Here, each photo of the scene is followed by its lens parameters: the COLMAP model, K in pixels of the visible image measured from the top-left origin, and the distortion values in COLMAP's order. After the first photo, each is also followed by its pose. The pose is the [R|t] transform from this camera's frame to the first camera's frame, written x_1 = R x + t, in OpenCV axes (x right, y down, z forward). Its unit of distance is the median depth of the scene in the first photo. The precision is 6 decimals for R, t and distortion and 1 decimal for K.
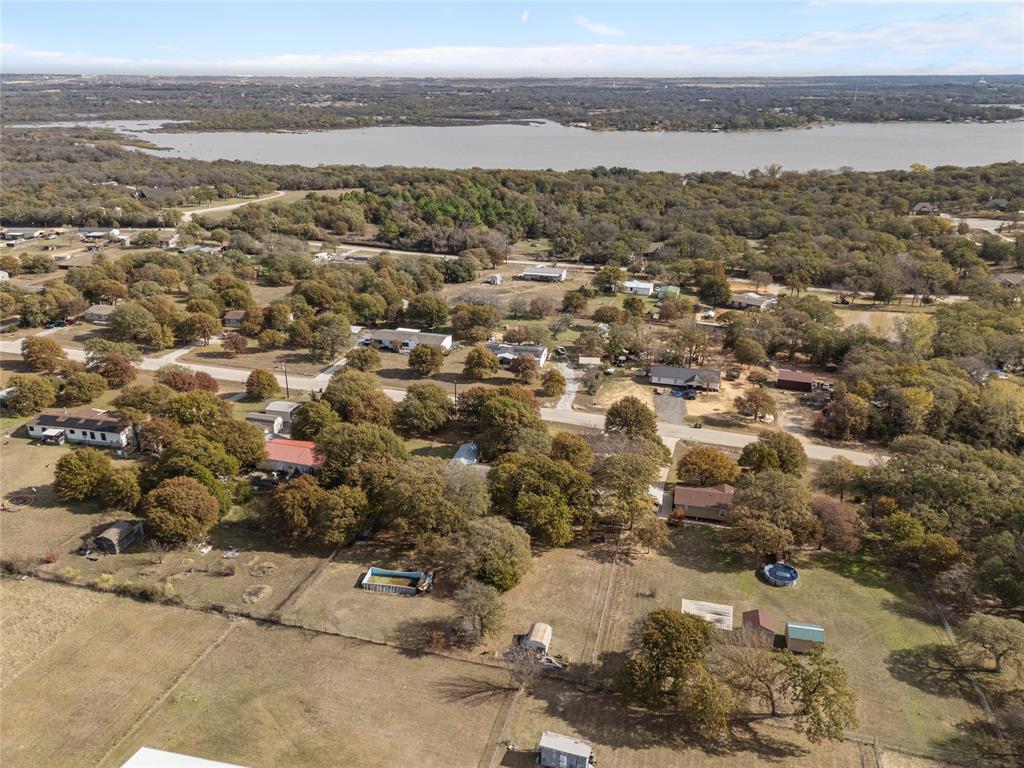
lens RADIAL K [[744.7, 0, 512.0], [0, 744.7, 384.0], [0, 0, 1]] dist [0.069633, -0.065298]
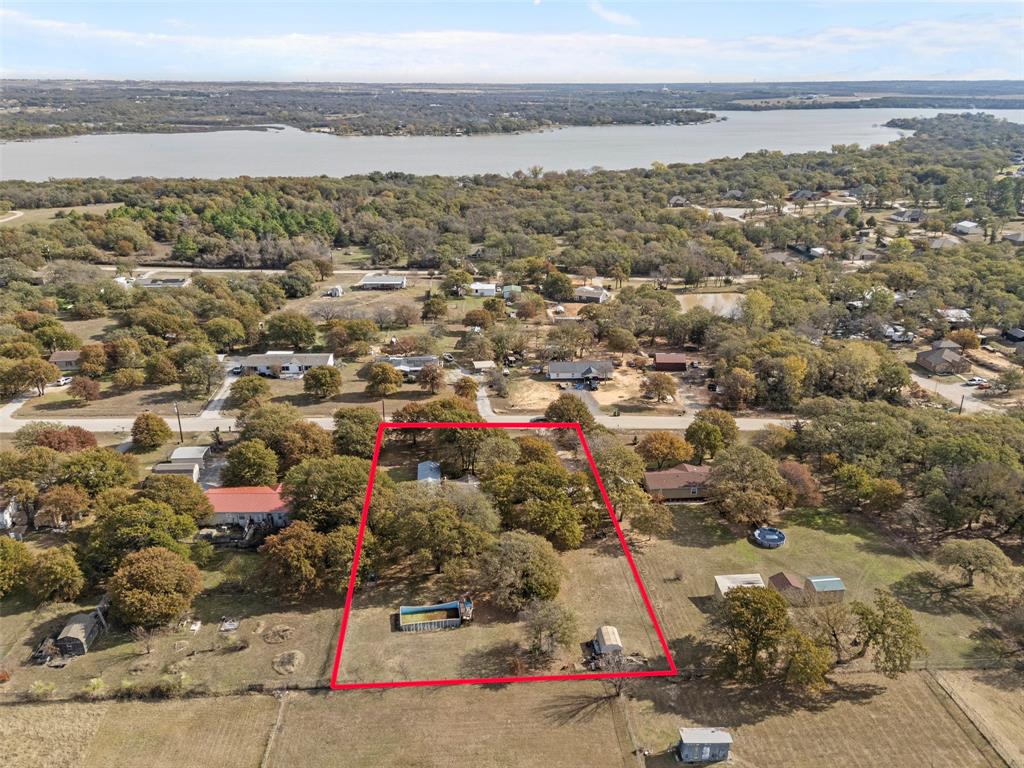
lens RADIAL K [[744.7, 0, 512.0], [0, 744.7, 384.0], [0, 0, 1]] dist [0.069633, -0.065298]
pose [[0.949431, -0.115424, 0.291991, -0.168597], [0.117086, 0.993051, 0.011838, -0.013680], [-0.291328, 0.022949, 0.956348, 0.037918]]
